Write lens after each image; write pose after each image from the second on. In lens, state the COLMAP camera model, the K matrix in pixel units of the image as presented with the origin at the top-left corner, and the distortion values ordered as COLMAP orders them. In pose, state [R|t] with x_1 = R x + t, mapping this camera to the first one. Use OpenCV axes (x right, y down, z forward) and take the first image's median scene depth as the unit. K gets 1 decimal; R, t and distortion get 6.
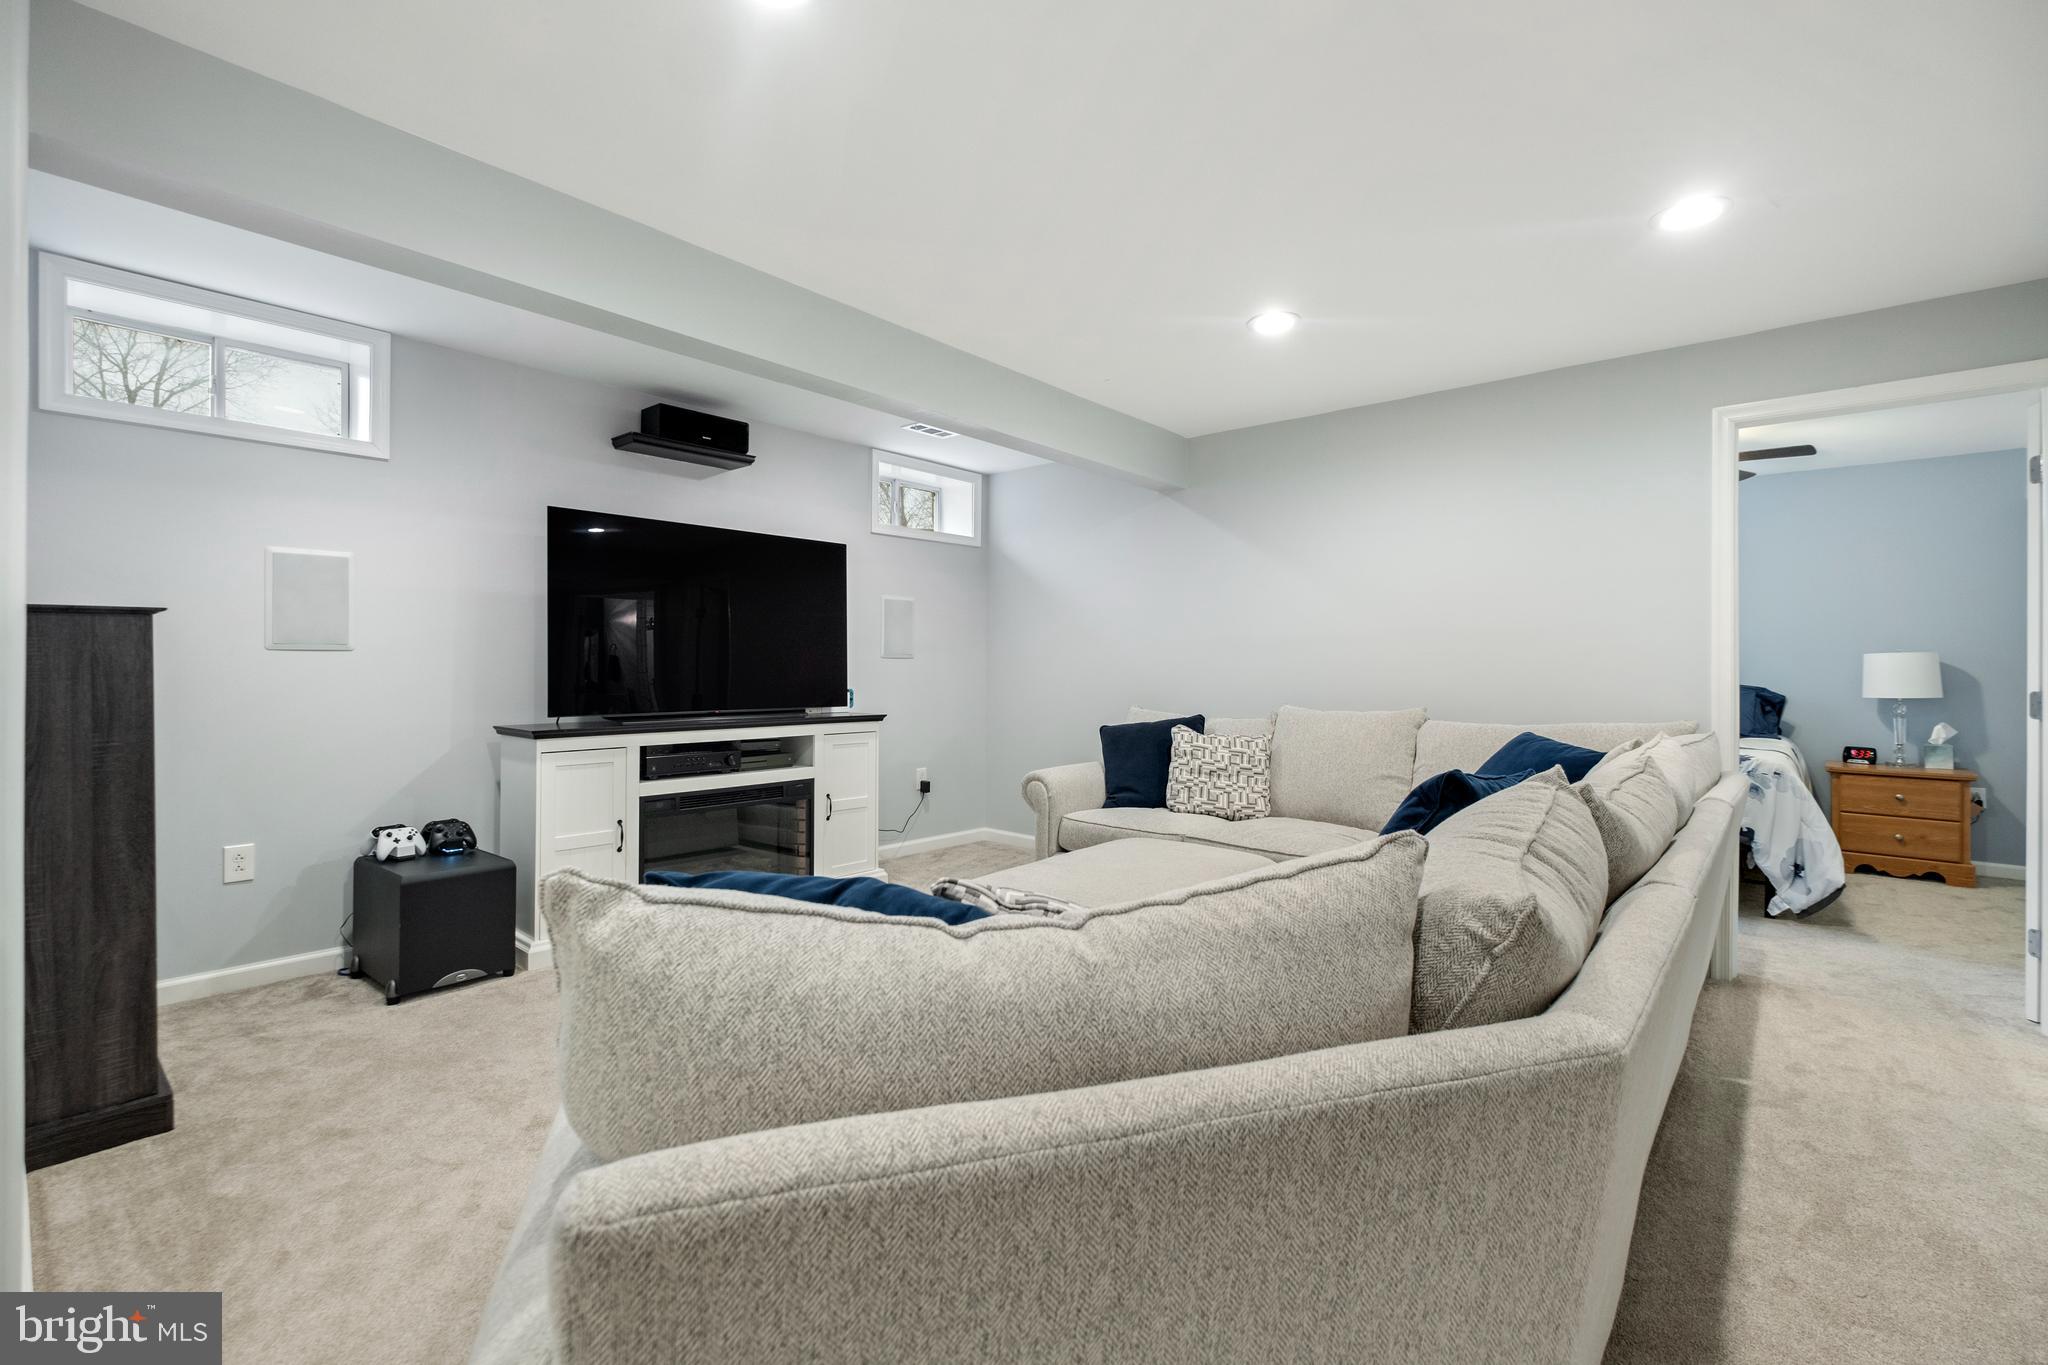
lens RADIAL K [[885.0, 0, 999.7], [0, 885.0, 665.4], [0, 0, 1]] dist [-0.003200, -0.000845]
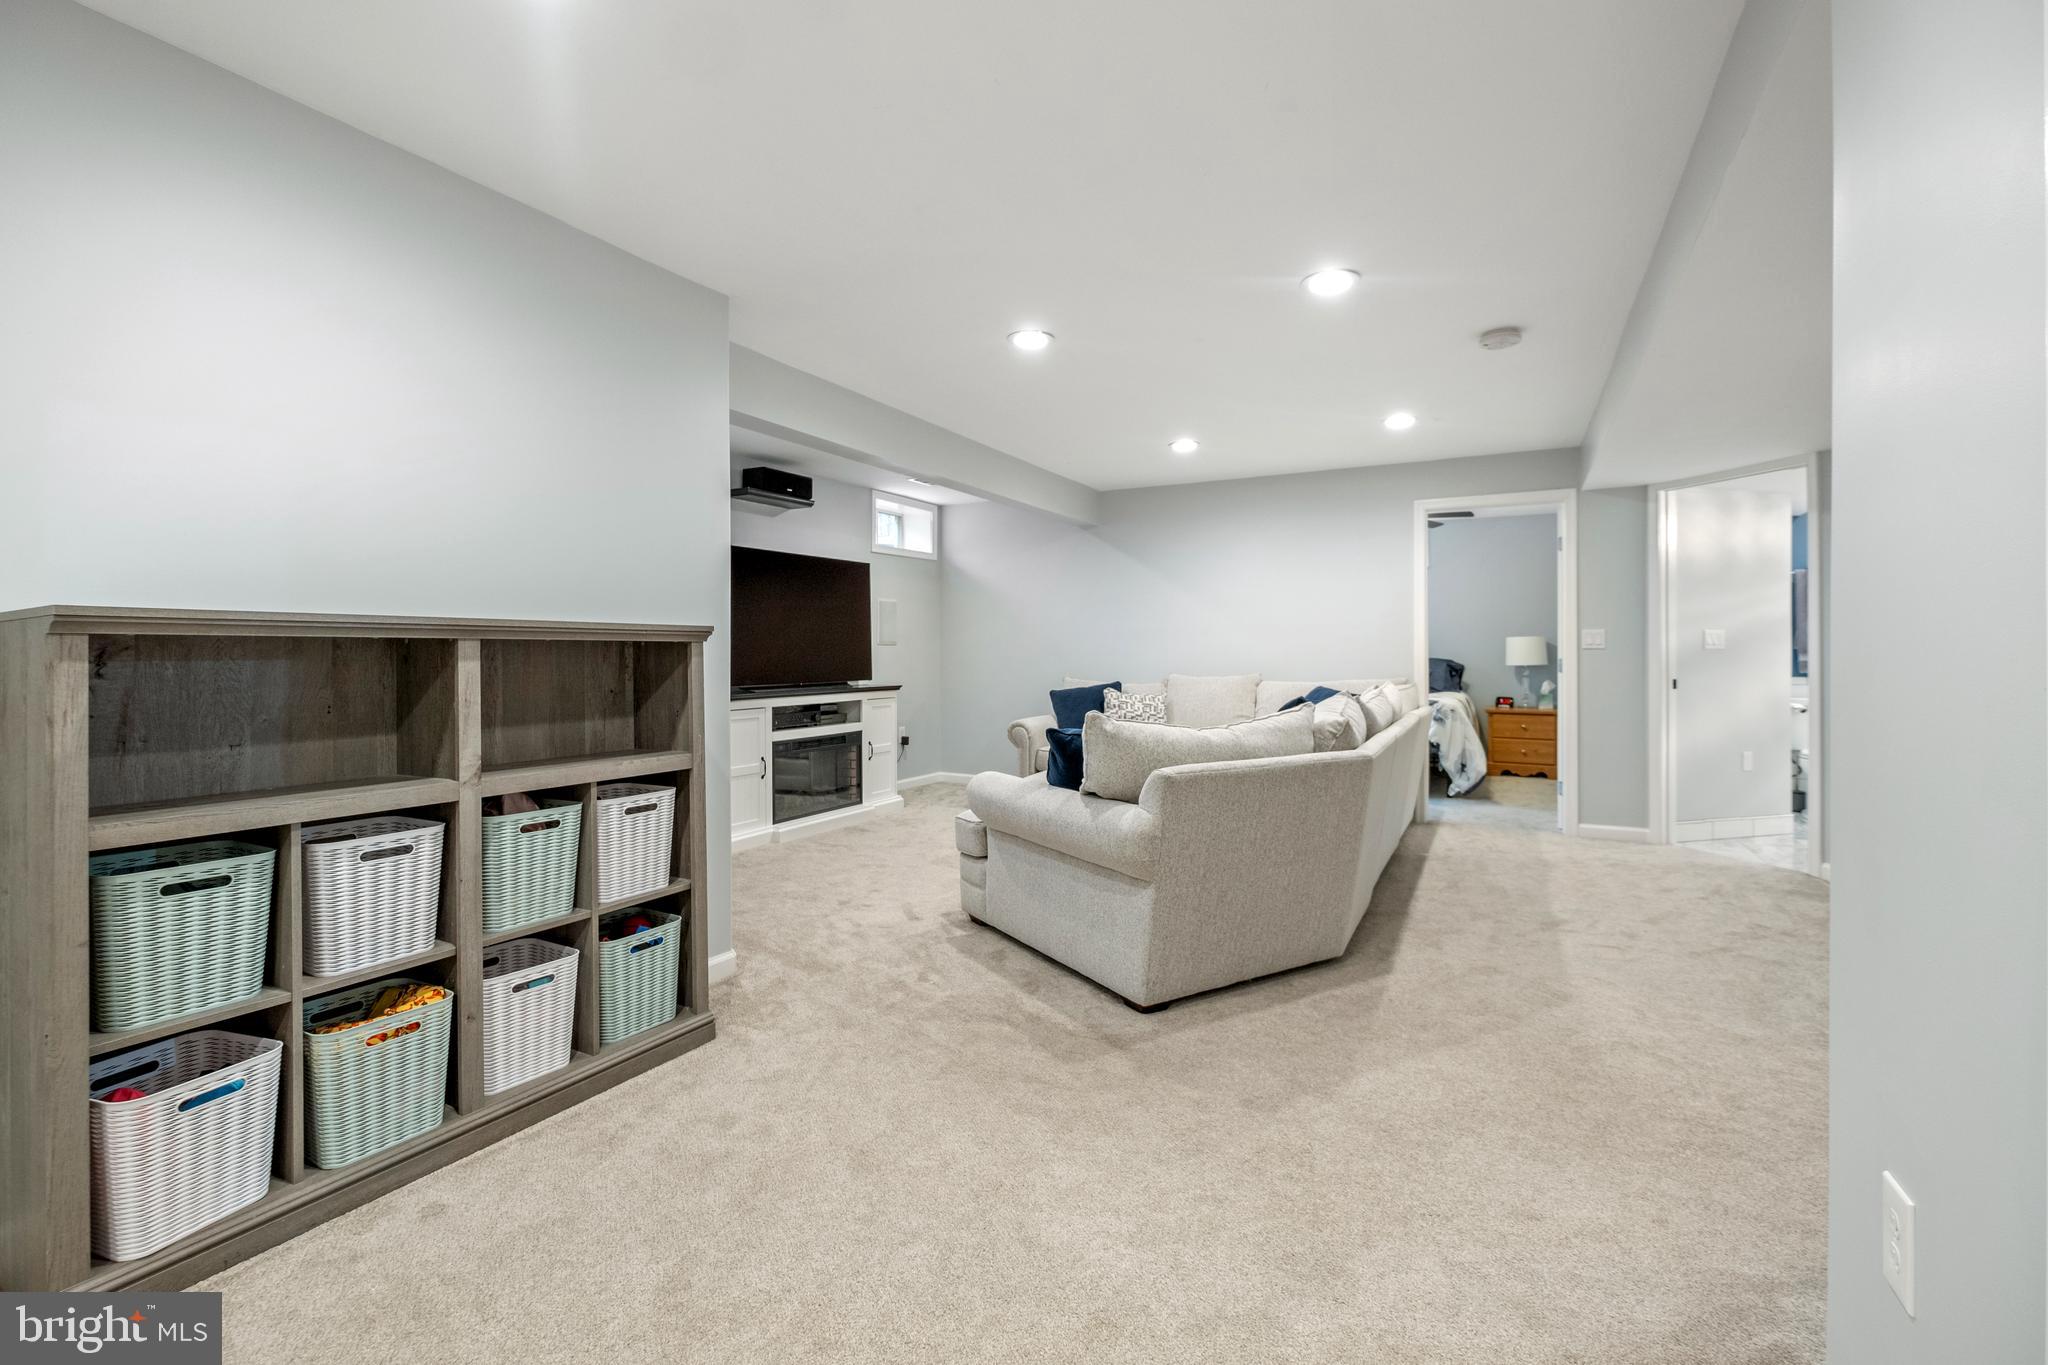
lens RADIAL K [[933.8, 0, 965.1], [0, 933.8, 655.6], [0, 0, 1]] dist [0.002270, 0.000161]
pose [[0.978417, -0.010047, 0.206395, -0.358308], [0.008498, 0.999929, 0.008386, -0.003426], [-0.206464, -0.006451, 0.978433, -0.501337]]
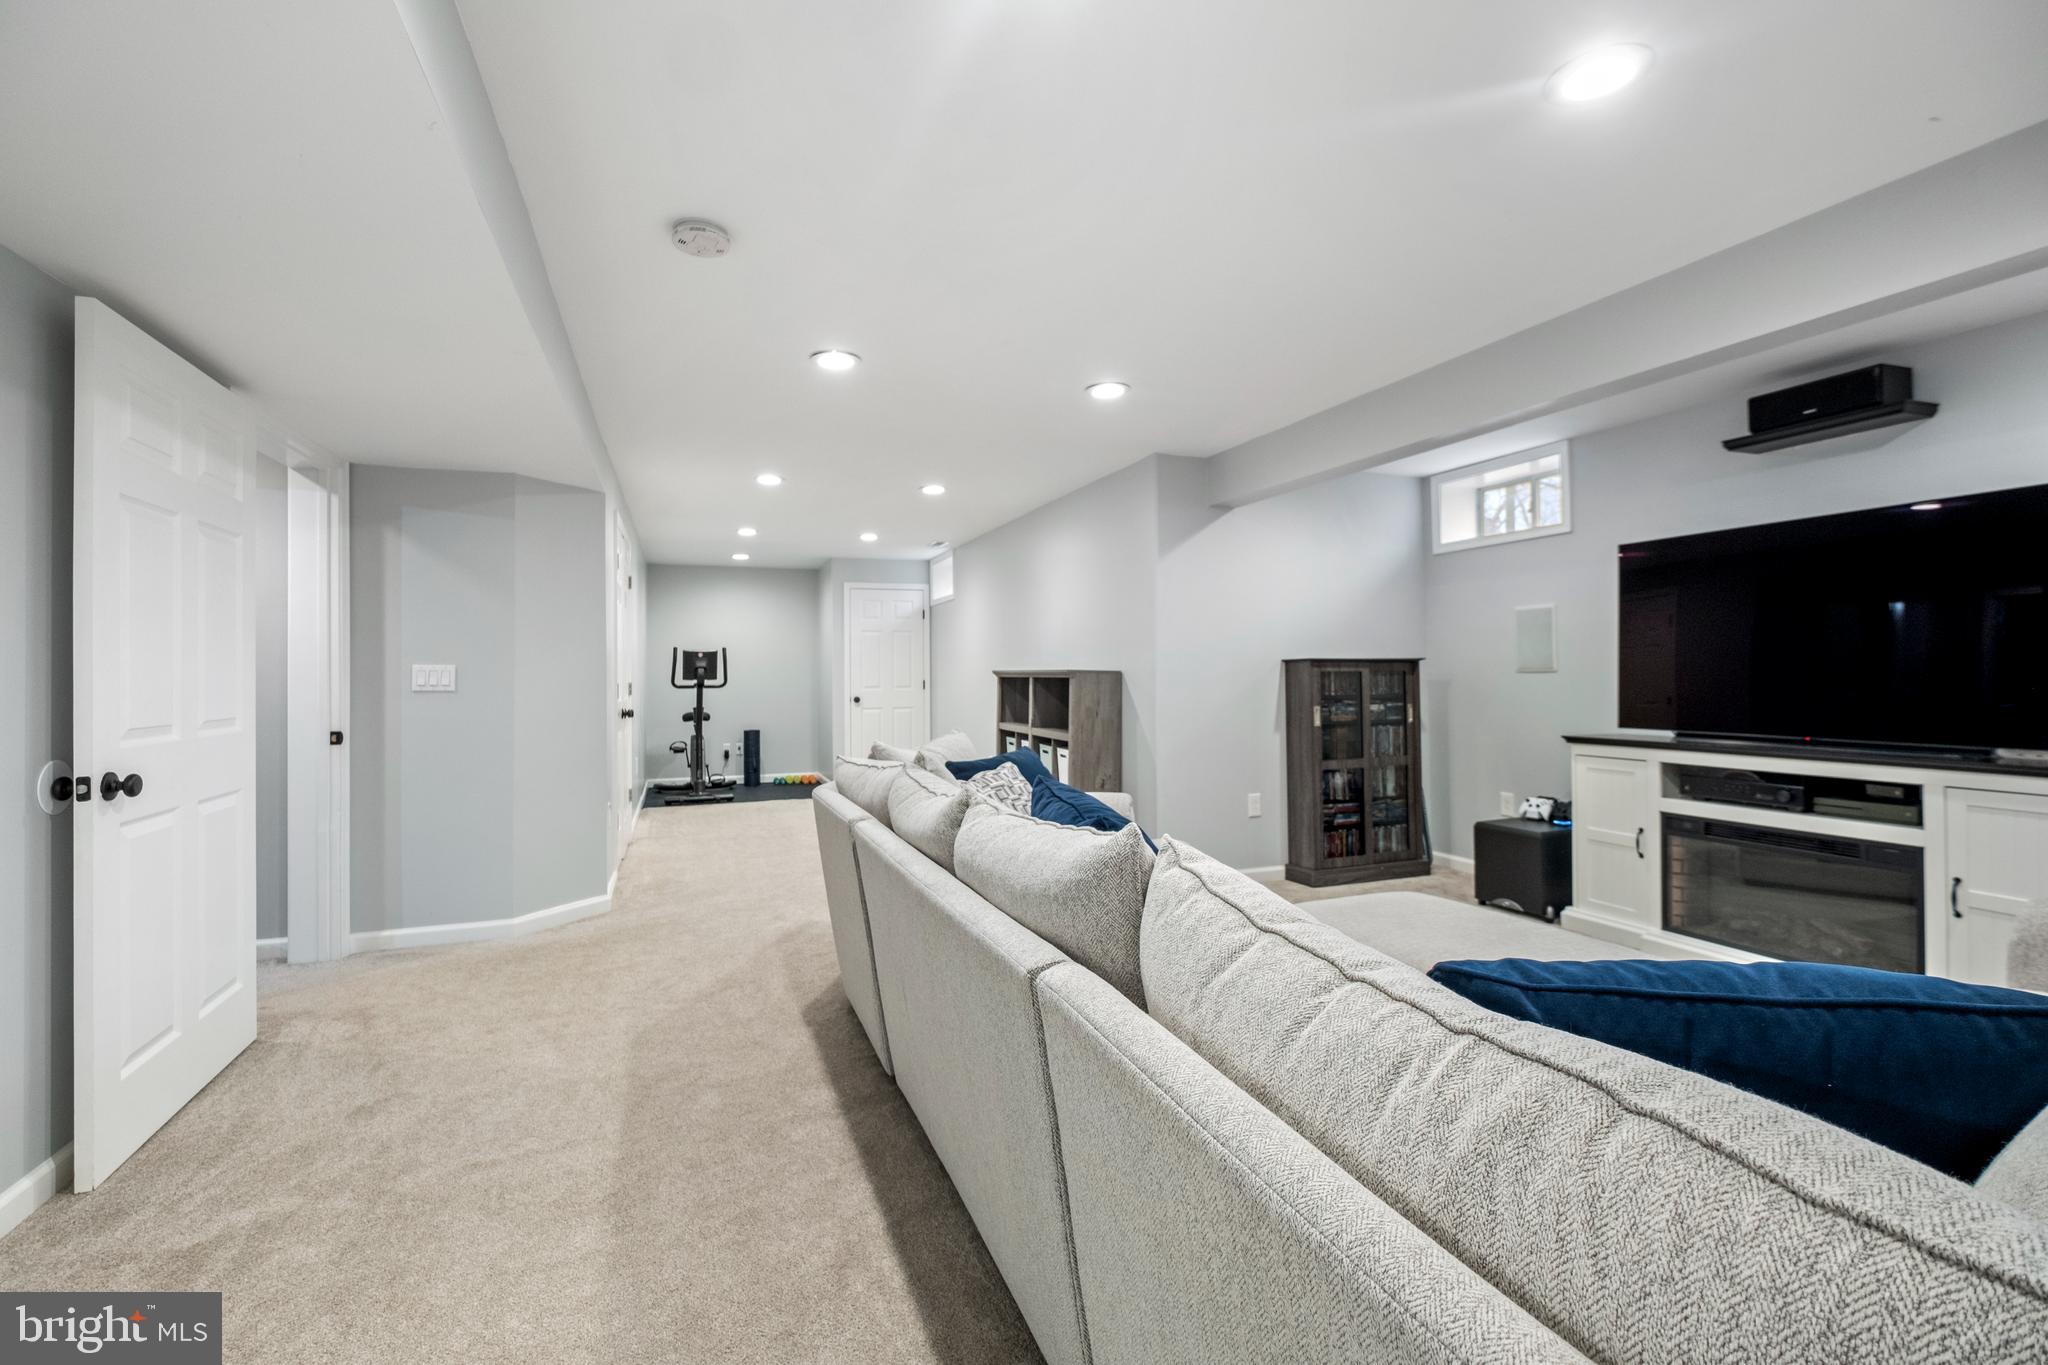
lens RADIAL K [[905.4, 0, 1024.0], [0, 905.4, 682.5], [0, 0, 1]] dist [0.000374, -0.000108]
pose [[-0.457586, 0.003248, -0.889159, 0.745423], [0.003605, 0.999992, 0.001797, -0.004144], [0.889158, -0.002383, -0.457594, 0.711414]]
